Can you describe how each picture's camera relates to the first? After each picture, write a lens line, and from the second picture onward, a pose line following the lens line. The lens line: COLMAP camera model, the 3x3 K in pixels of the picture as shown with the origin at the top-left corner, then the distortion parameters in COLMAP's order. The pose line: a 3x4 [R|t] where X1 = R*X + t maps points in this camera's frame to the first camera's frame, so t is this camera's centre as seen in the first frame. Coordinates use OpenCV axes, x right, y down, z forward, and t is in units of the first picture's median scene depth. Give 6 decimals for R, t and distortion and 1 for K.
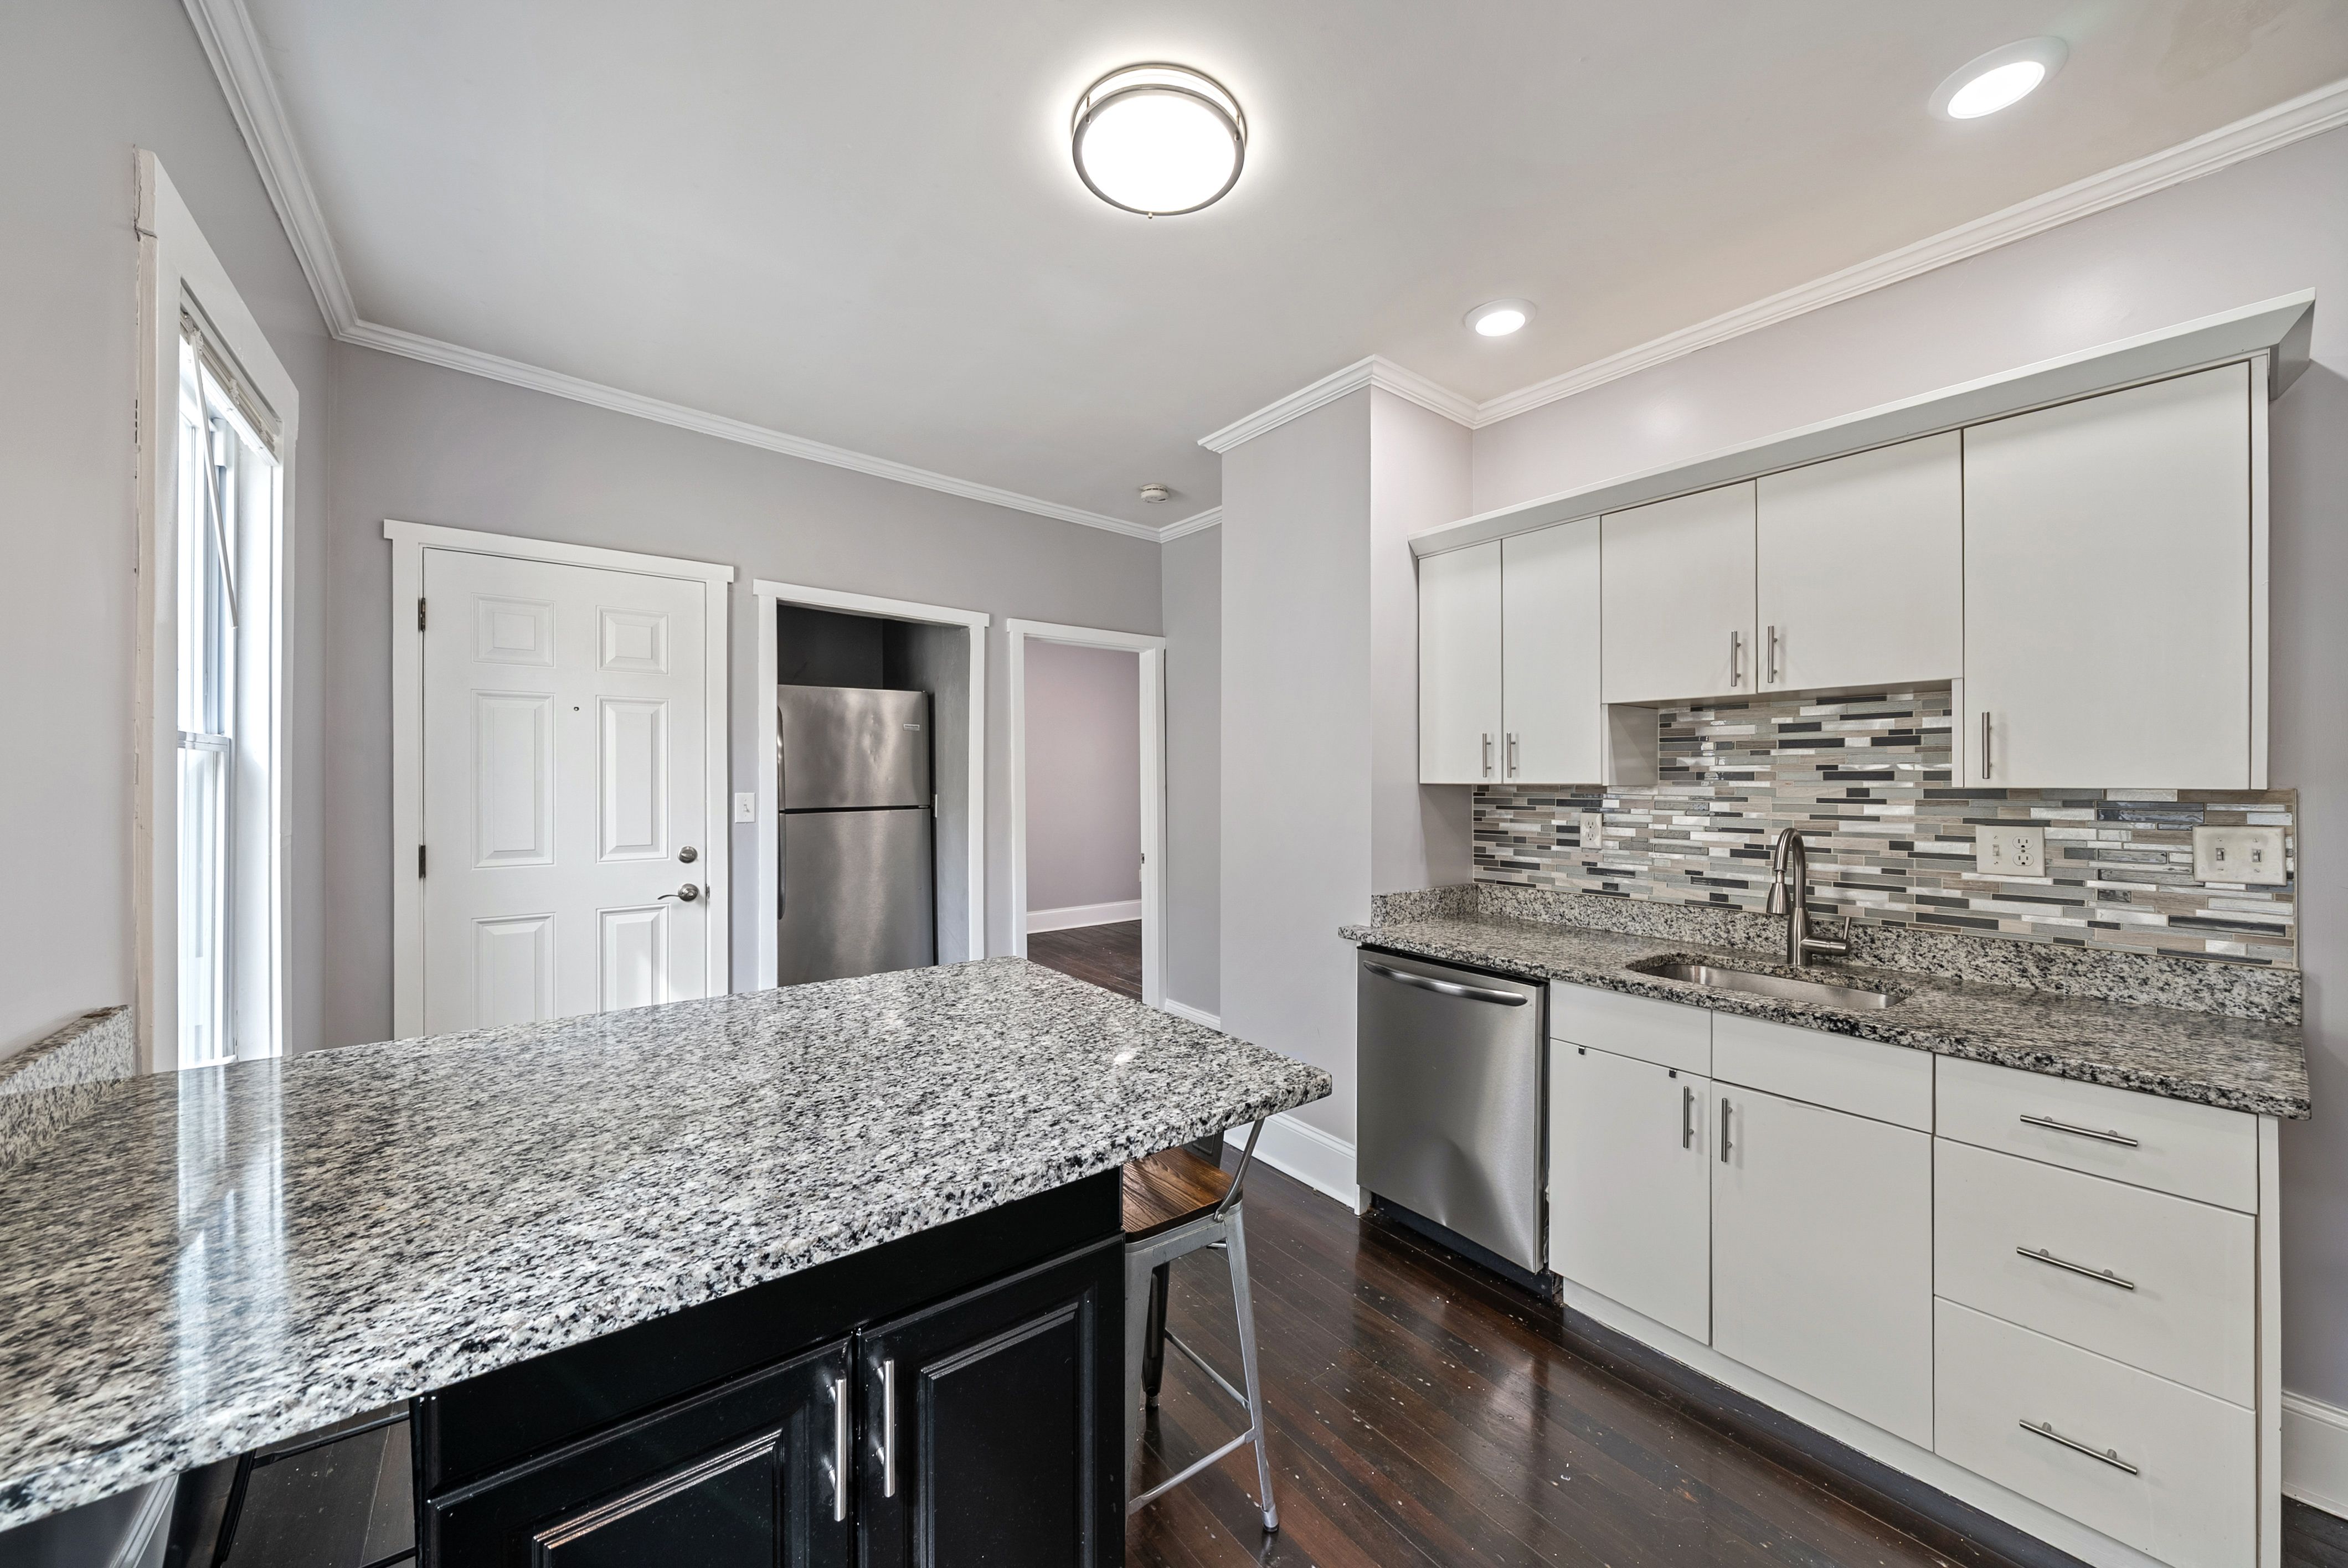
lens RADIAL K [[849.1, 0, 1169.4], [0, 849.1, 778.2], [0, 0, 1]] dist [-0.000383, -0.000150]
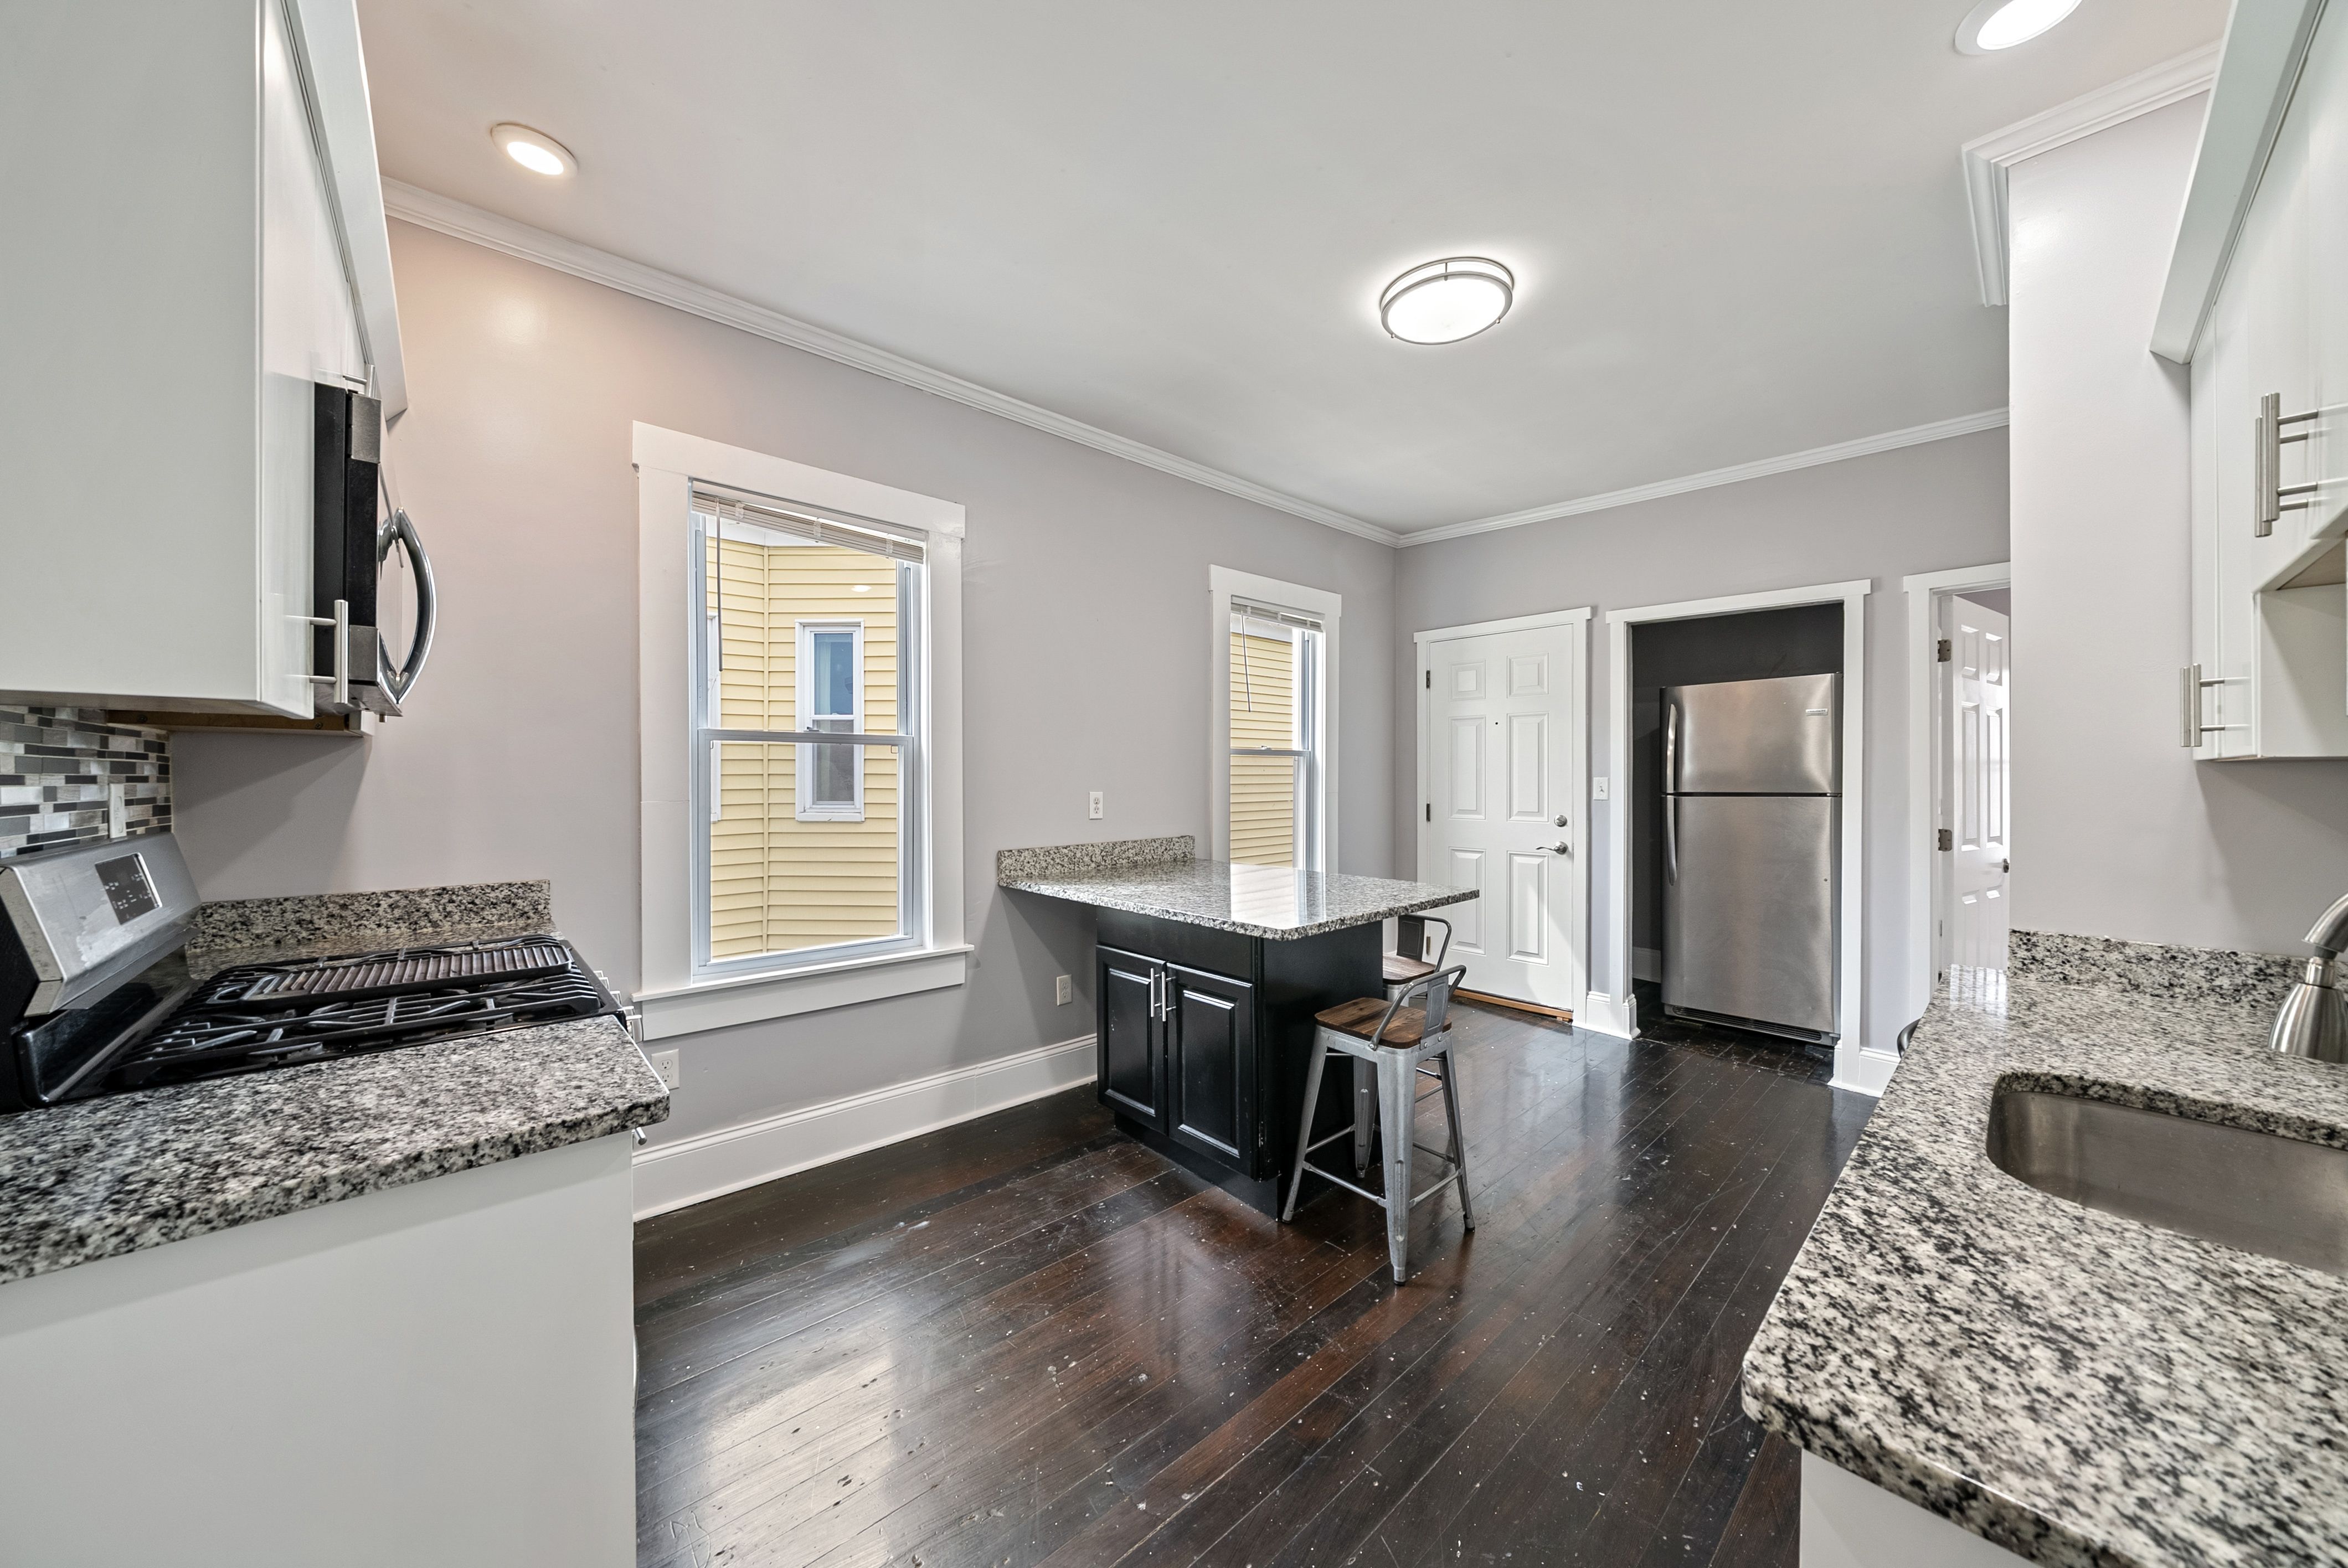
lens RADIAL K [[798.4, 0, 1164.8], [0, 798.4, 777.0], [0, 0, 1]] dist [-0.010095, 0.002211]
pose [[0.076871, 0.001540, -0.997040, 1.092092], [0.002015, 0.999997, 0.001700, 0.021933], [0.997039, -0.002140, 0.076867, 0.390228]]
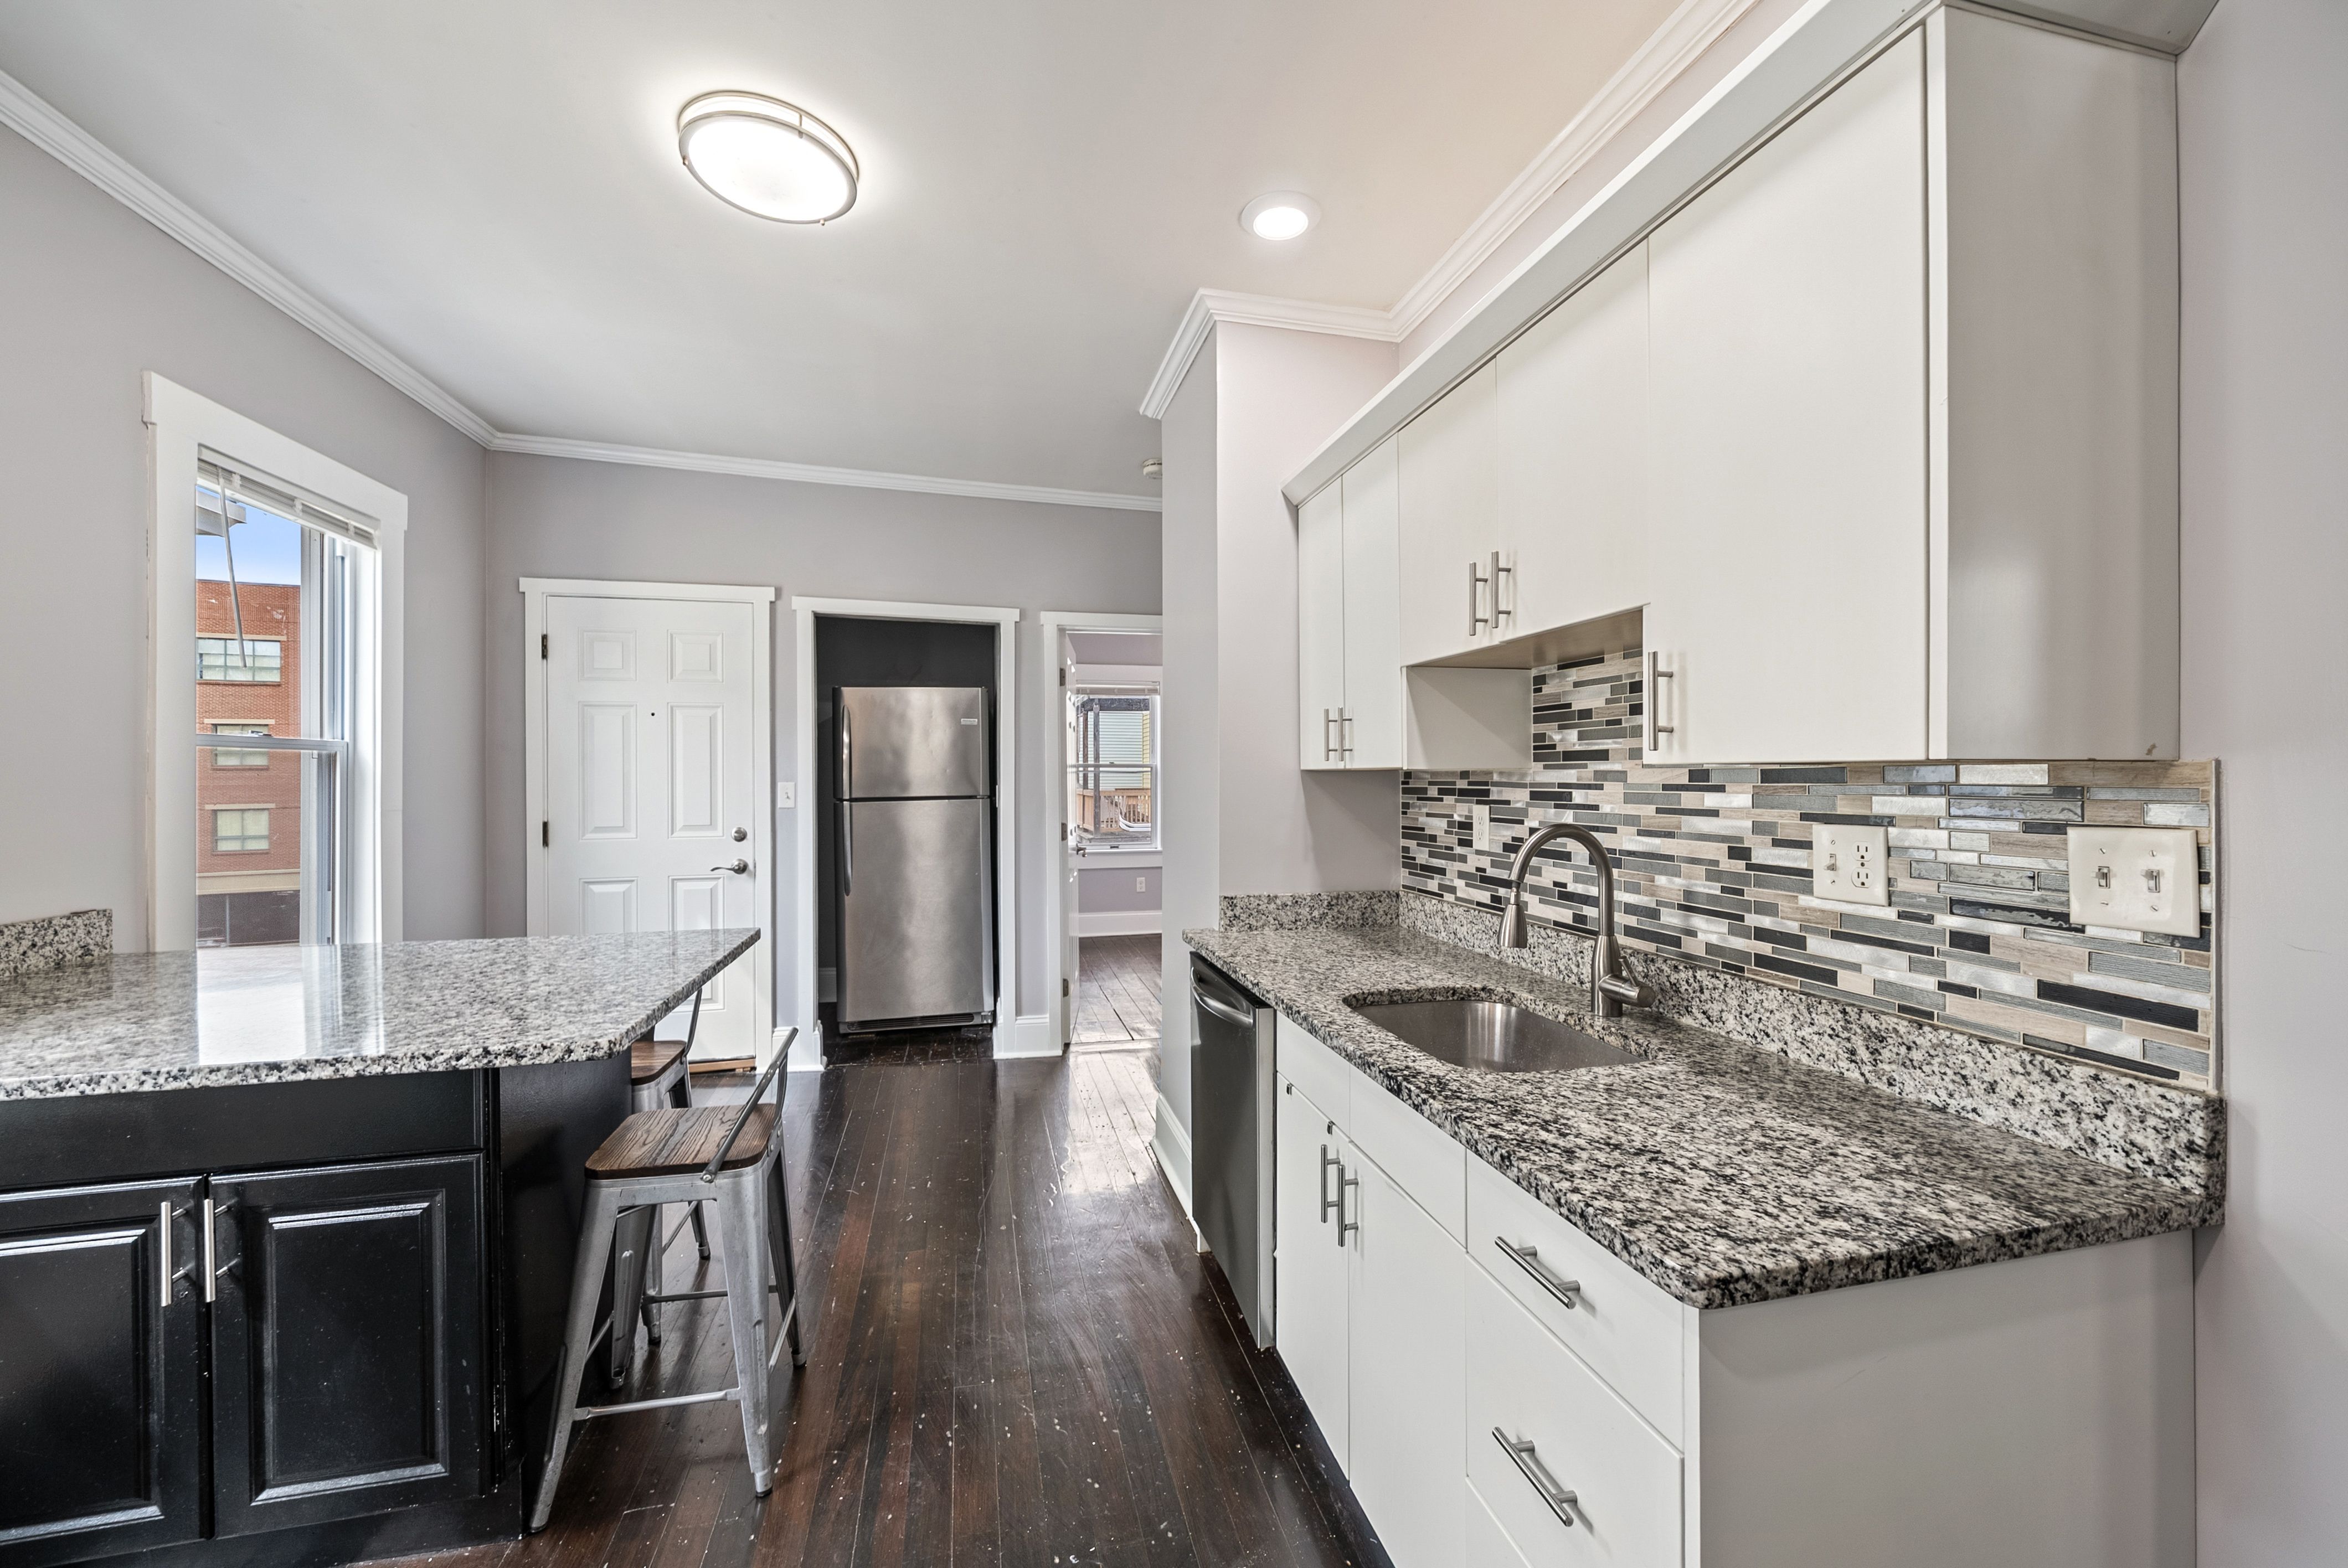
lens RADIAL K [[903.2, 0, 1168.4], [0, 903.2, 772.6], [0, 0, 1]] dist [-0.000193, 0.000283]
pose [[0.910397, -0.005963, -0.413693, 0.782880], [0.005612, 0.999982, -0.002064, 0.014945], [0.413698, -0.000443, 0.910414, 0.162555]]
